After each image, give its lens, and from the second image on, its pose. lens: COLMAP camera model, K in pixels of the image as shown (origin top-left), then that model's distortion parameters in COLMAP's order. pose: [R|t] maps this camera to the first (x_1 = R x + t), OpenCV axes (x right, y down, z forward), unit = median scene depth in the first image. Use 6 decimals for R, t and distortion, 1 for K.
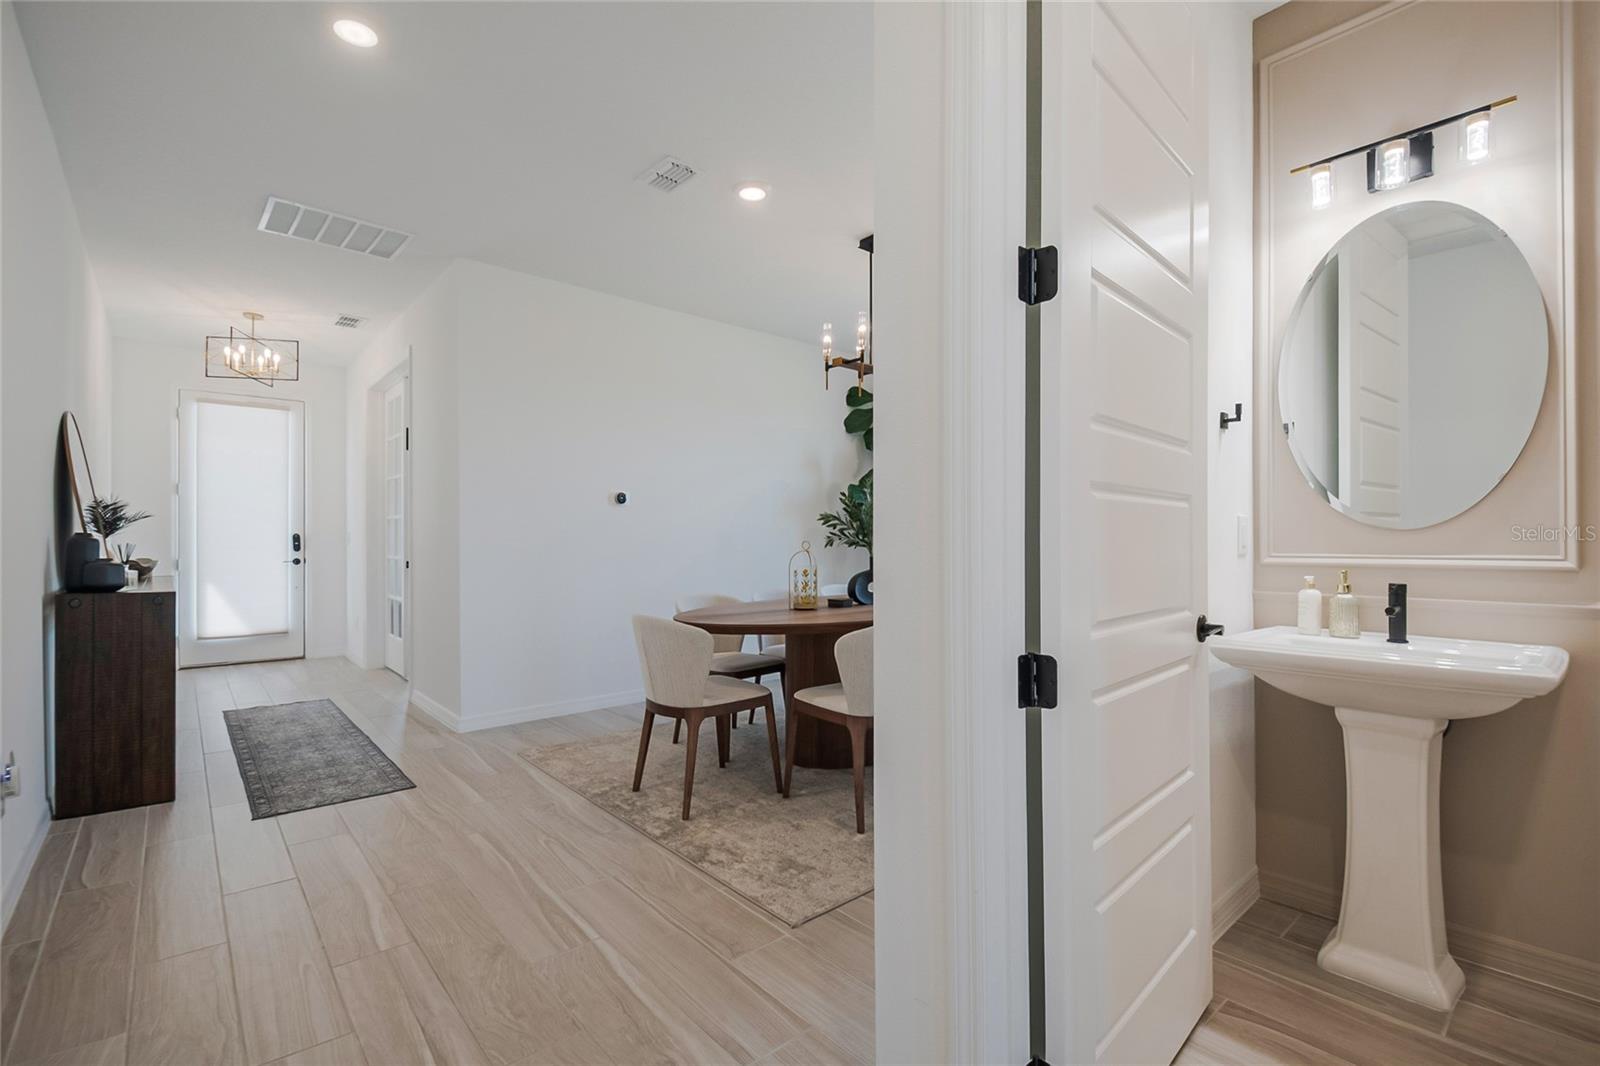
lens RADIAL K [[714.4, 0, 816.5], [0, 714.4, 540.1], [0, 0, 1]] dist [-0.007789, -0.008945]
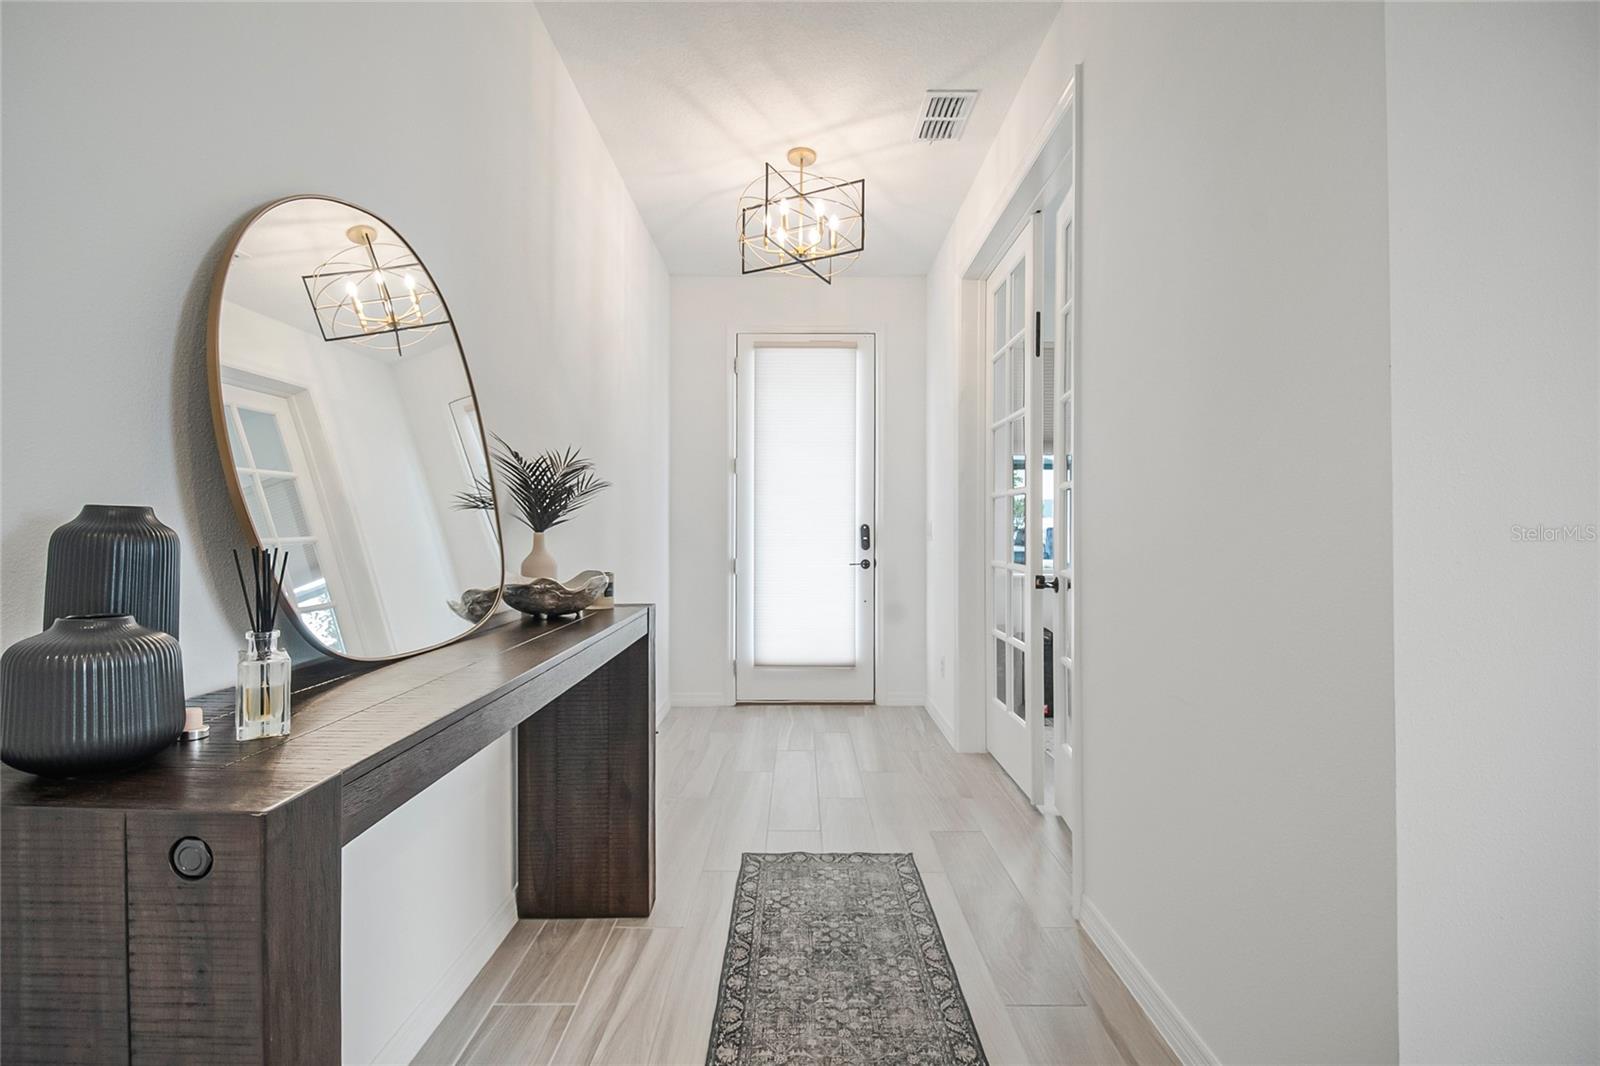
lens RADIAL K [[714.4, 0, 803.5], [0, 714.4, 534.5], [0, 0, 1]] dist [-0.007789, -0.008945]
pose [[0.746022, 0.001544, -0.665919, -0.316023], [-0.002199, 0.999998, -0.000144, 0.001168], [0.665917, 0.001571, 0.746024, 0.443167]]
